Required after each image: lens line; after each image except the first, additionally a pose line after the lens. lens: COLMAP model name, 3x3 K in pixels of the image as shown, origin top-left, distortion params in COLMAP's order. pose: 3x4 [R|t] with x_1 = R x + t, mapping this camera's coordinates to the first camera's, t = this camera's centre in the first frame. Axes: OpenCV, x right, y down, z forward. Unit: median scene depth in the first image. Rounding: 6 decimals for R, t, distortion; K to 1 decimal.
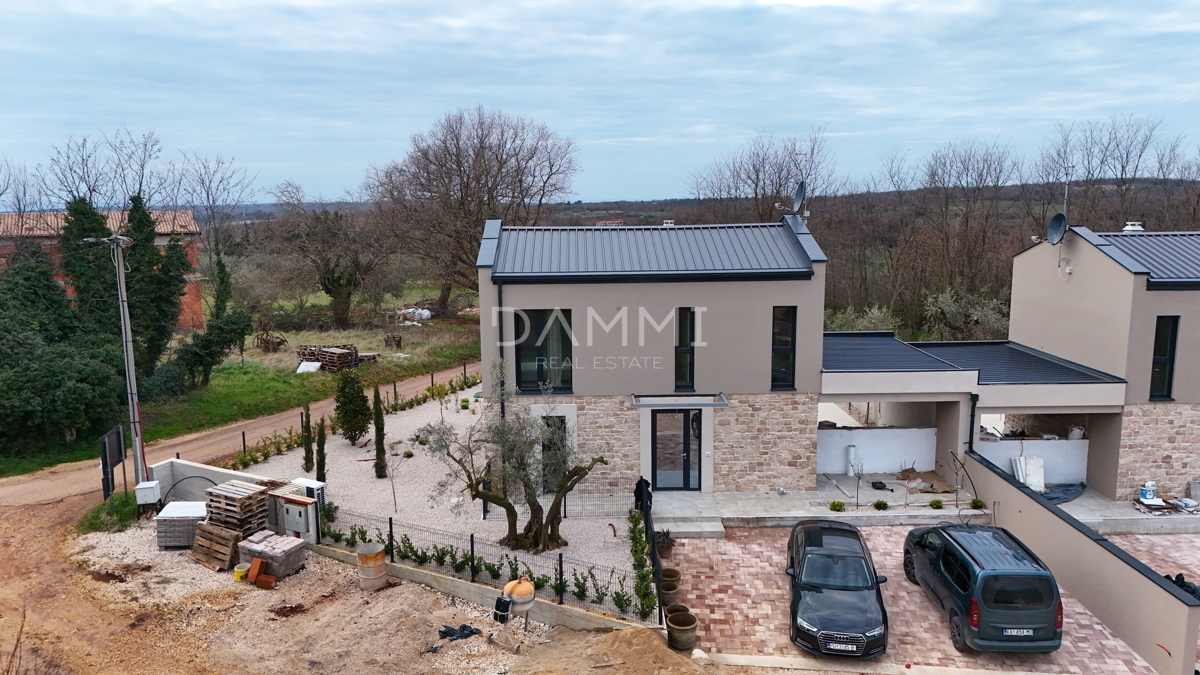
lens RADIAL K [[878.3, 0, 600.0], [0, 878.3, 337.5], [0, 0, 1]] dist [0.081760, -0.075809]
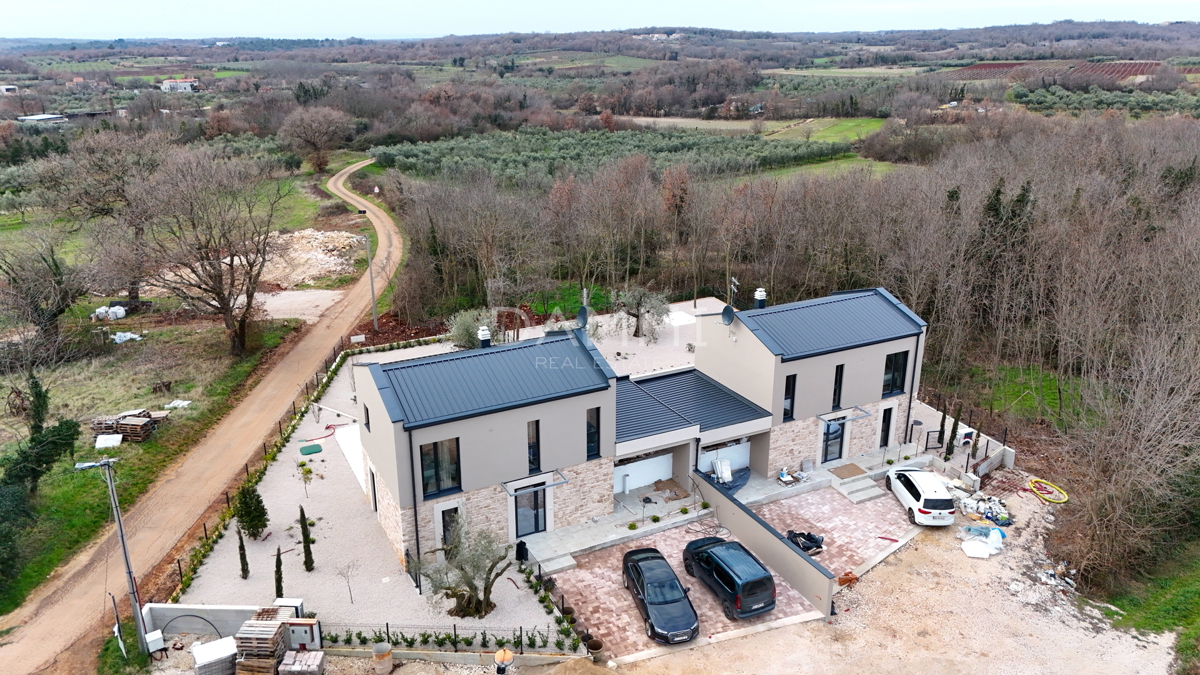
lens RADIAL K [[878.3, 0, 600.0], [0, 878.3, 337.5], [0, 0, 1]] dist [0.081760, -0.075809]
pose [[0.900862, -0.137404, 0.411785, -0.417185], [0.065344, 0.980698, 0.184285, -0.466070], [-0.429158, -0.139108, 0.892453, -0.372671]]
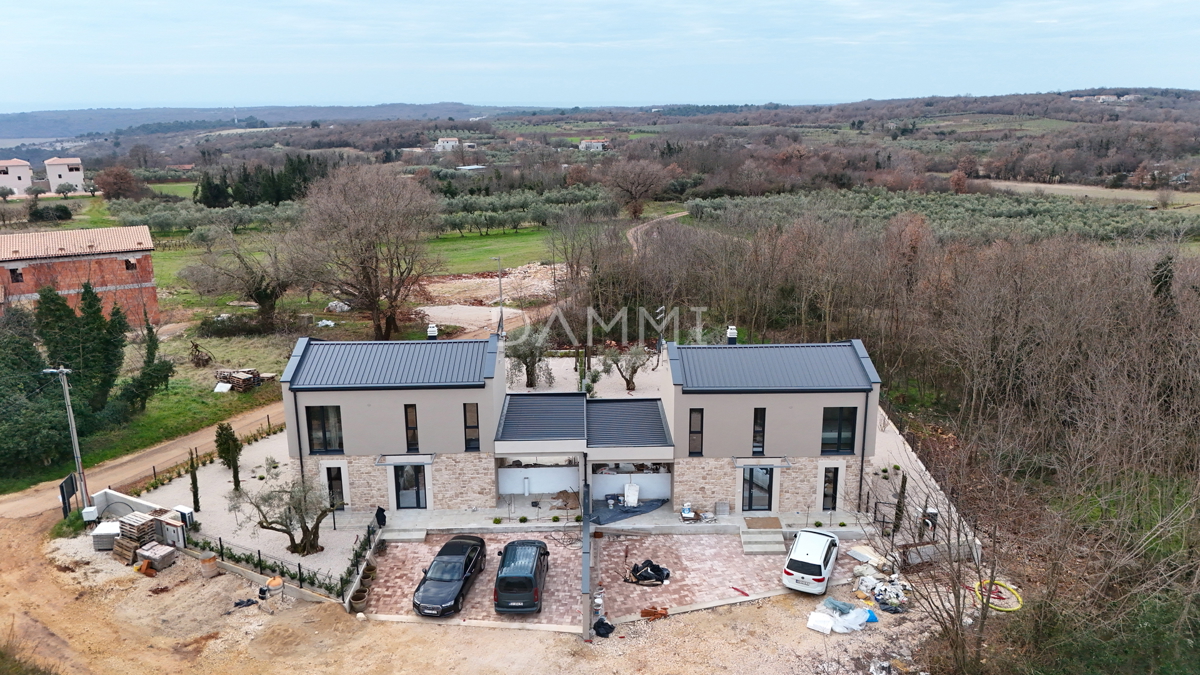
lens RADIAL K [[878.3, 0, 600.0], [0, 878.3, 337.5], [0, 0, 1]] dist [0.081760, -0.075809]
pose [[0.999994, 0.003272, -0.001194, 0.490248], [-0.003130, 0.994559, 0.104123, -0.357967], [0.001528, -0.104119, 0.994564, -0.695831]]
